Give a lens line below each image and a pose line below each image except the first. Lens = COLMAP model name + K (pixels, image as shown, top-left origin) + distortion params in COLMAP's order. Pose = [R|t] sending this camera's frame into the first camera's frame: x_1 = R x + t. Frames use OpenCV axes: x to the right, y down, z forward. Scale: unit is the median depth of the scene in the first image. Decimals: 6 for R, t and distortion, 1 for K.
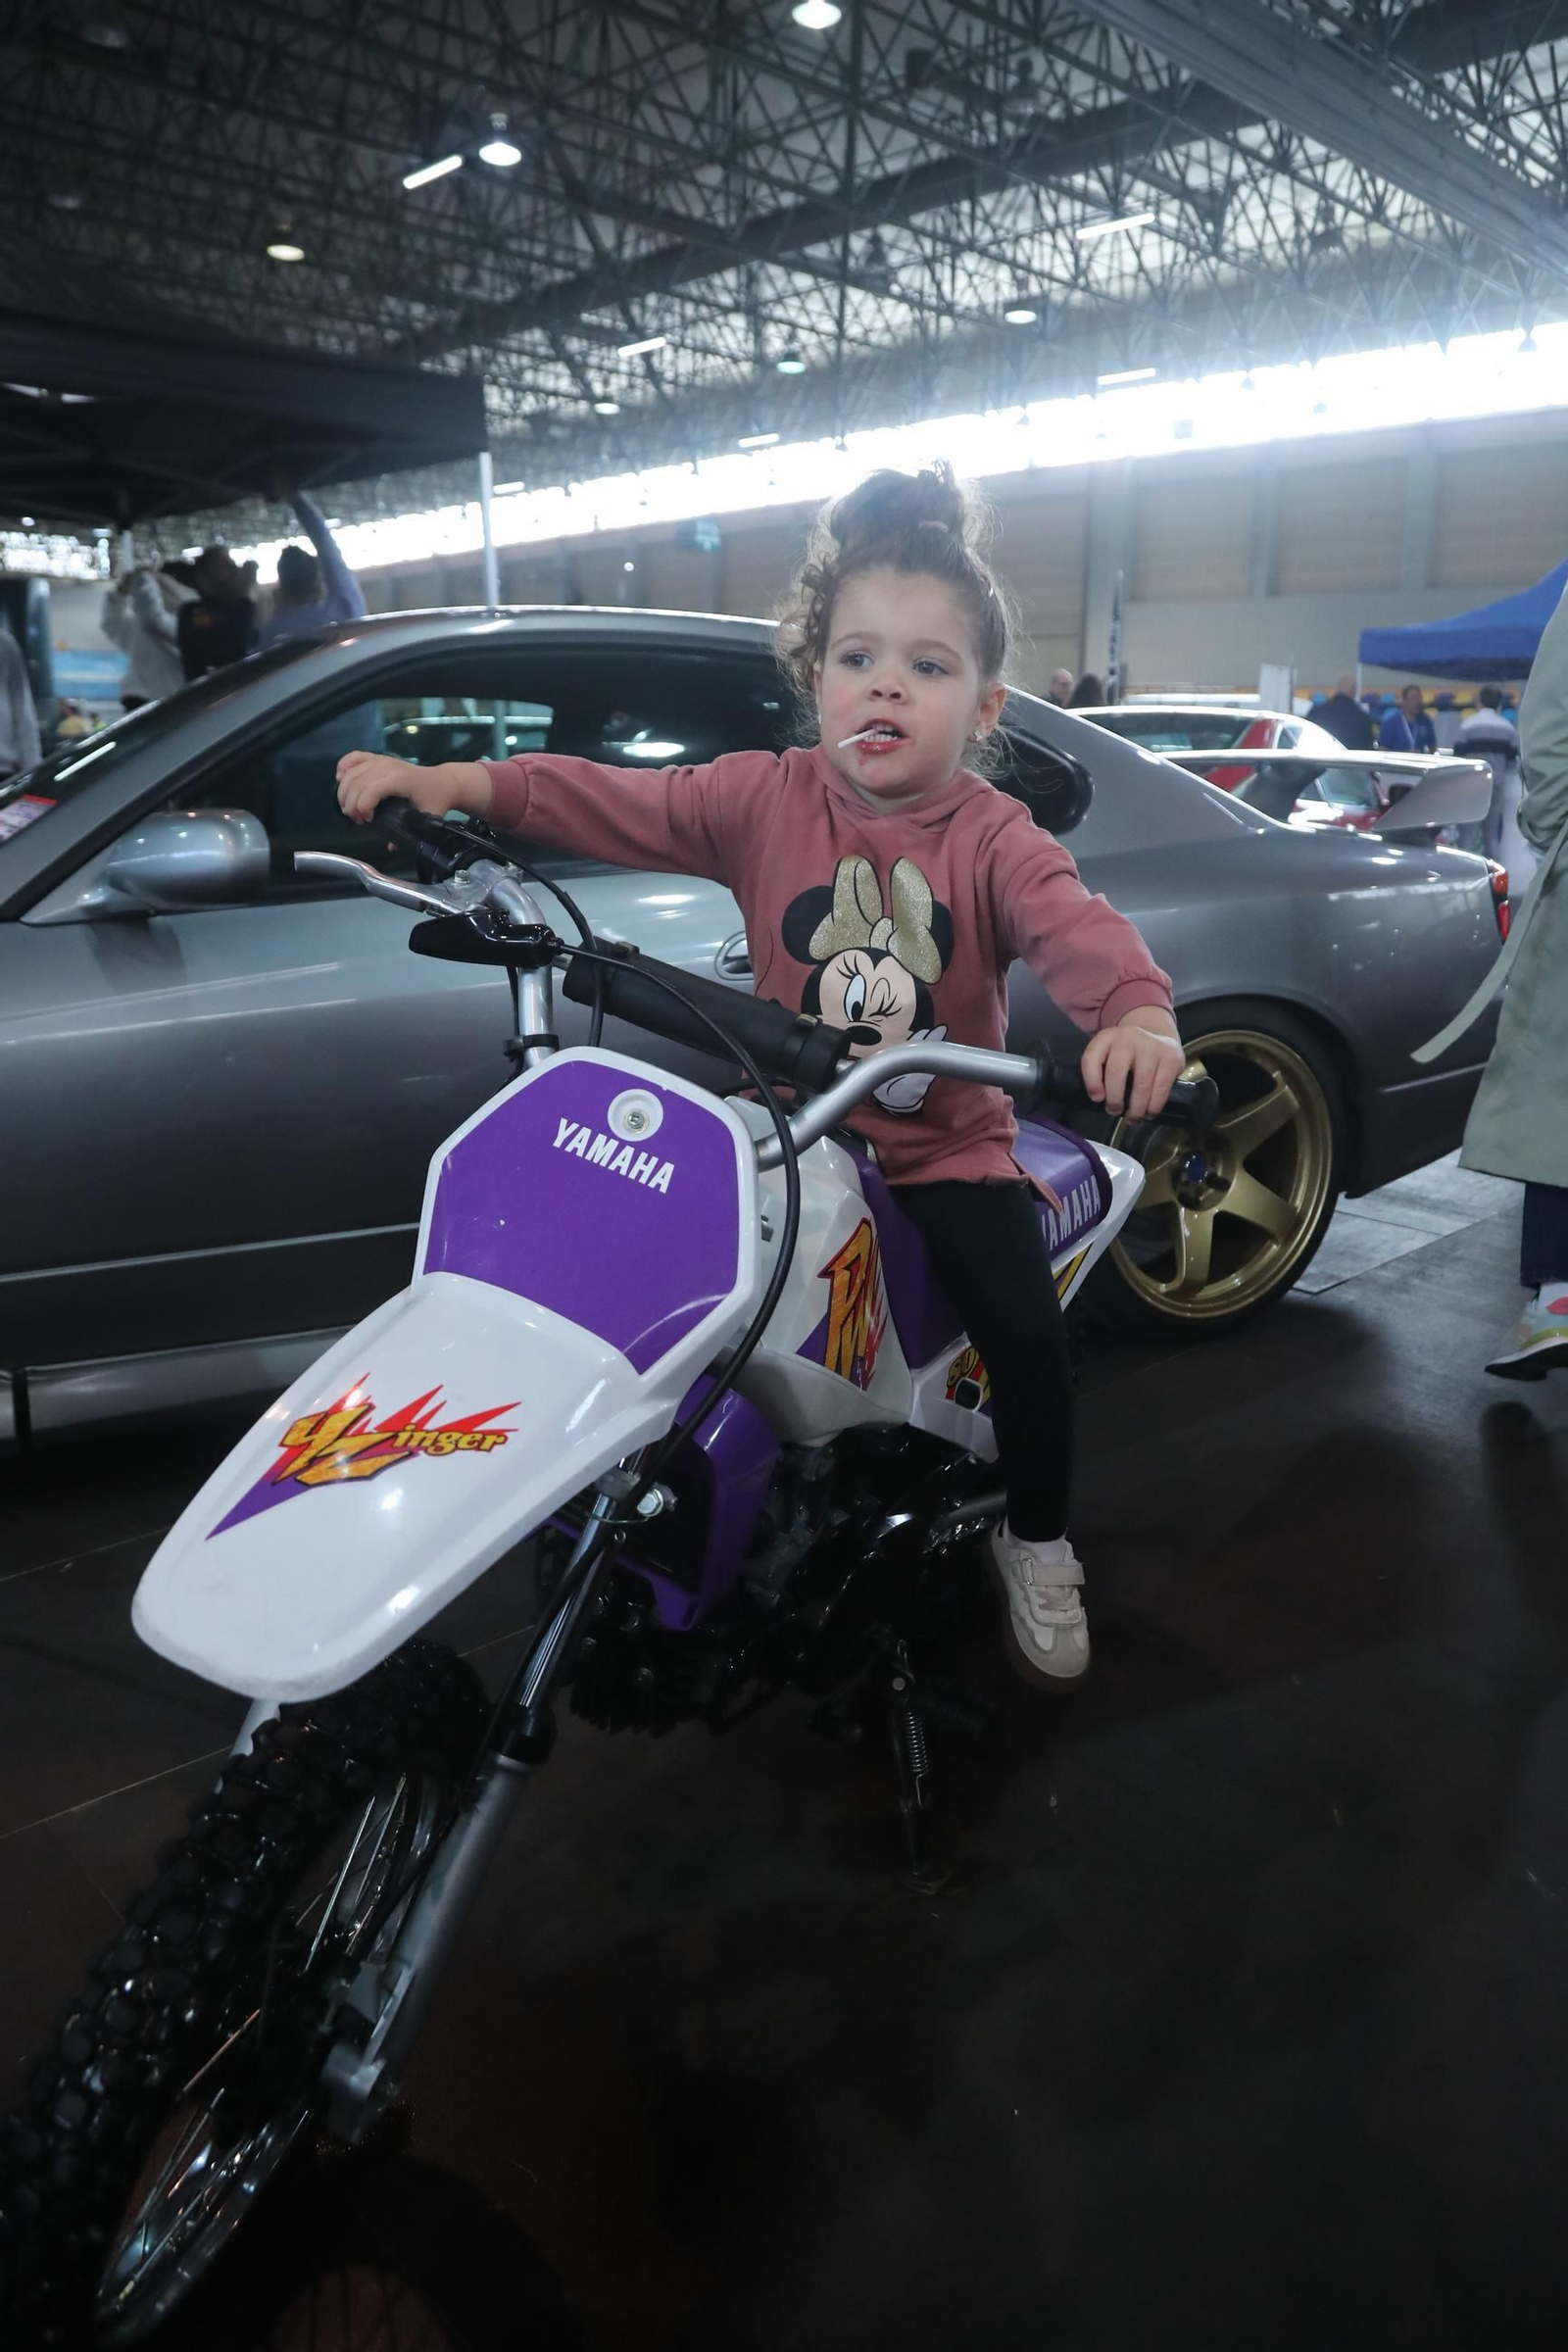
lens RADIAL K [[1630.3, 0, 761.1], [0, 1630.3, 1162.7], [0, 0, 1]] dist [-0.105630, 0.048354]
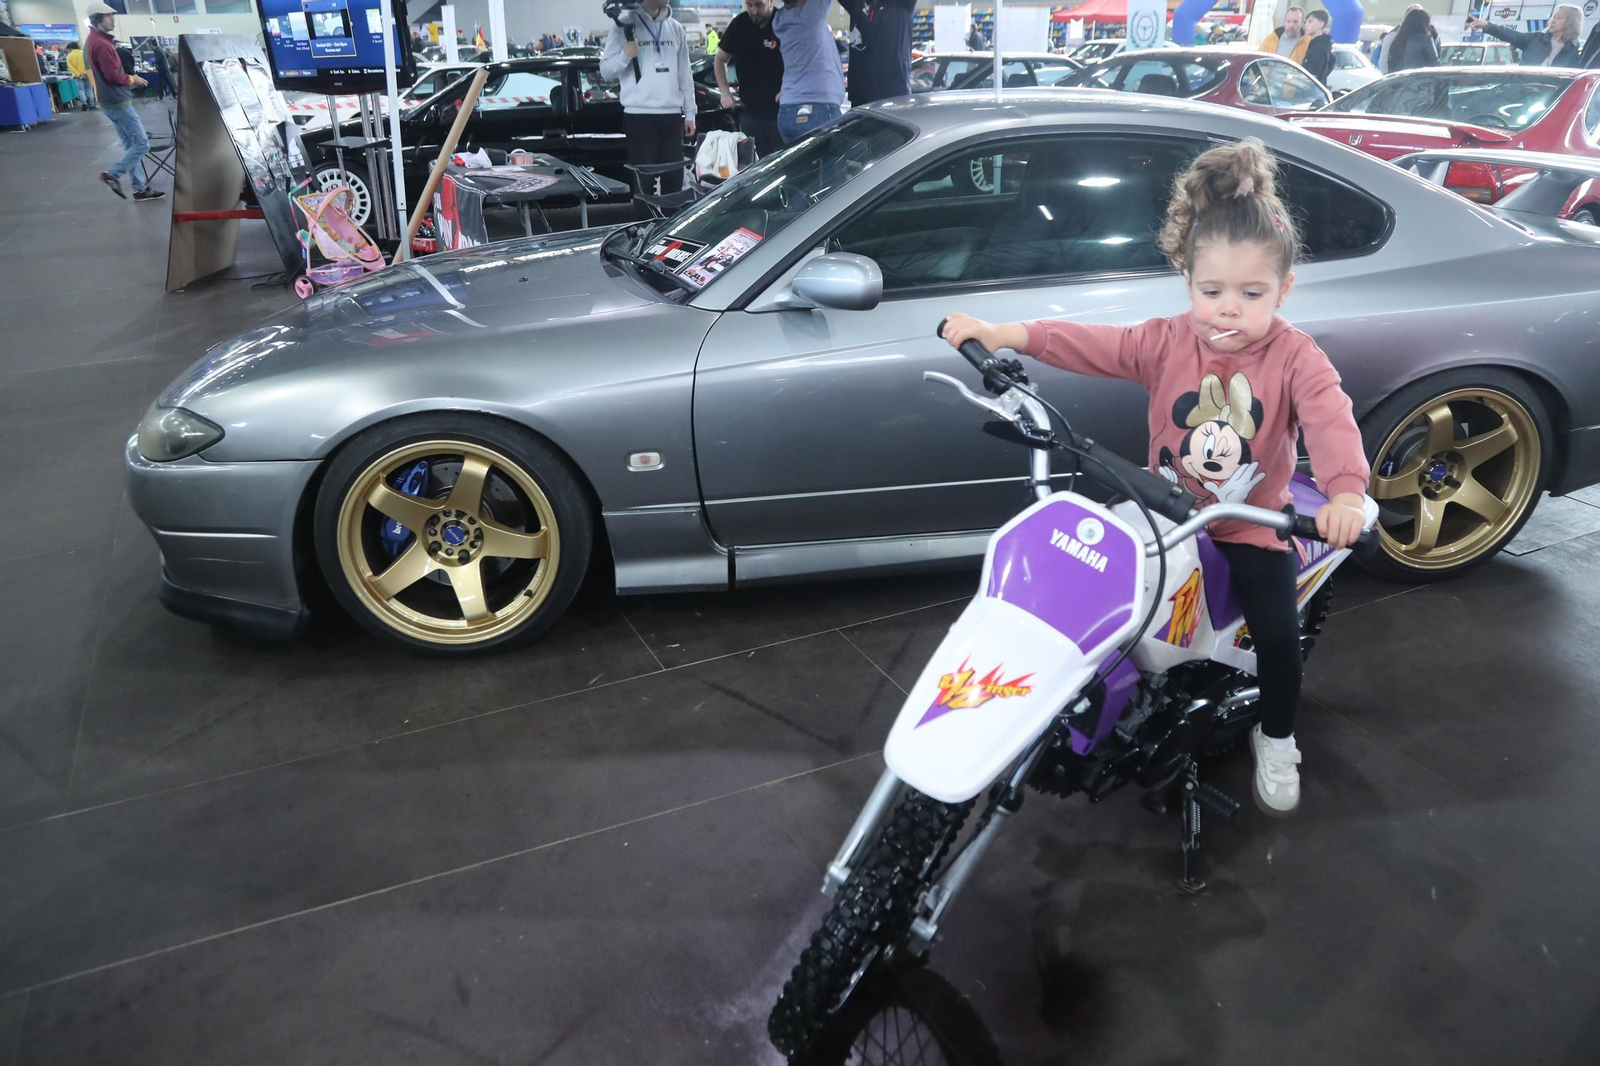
lens RADIAL K [[1109.0, 0, 804.0], [0, 1109.0, 543.9], [0, 0, 1]] dist [-0.105630, 0.048354]
pose [[0.953427, 0.108206, -0.281548, -0.020202], [-0.060354, 0.982999, 0.173411, -0.183431], [0.295525, -0.148342, 0.943748, -0.366710]]
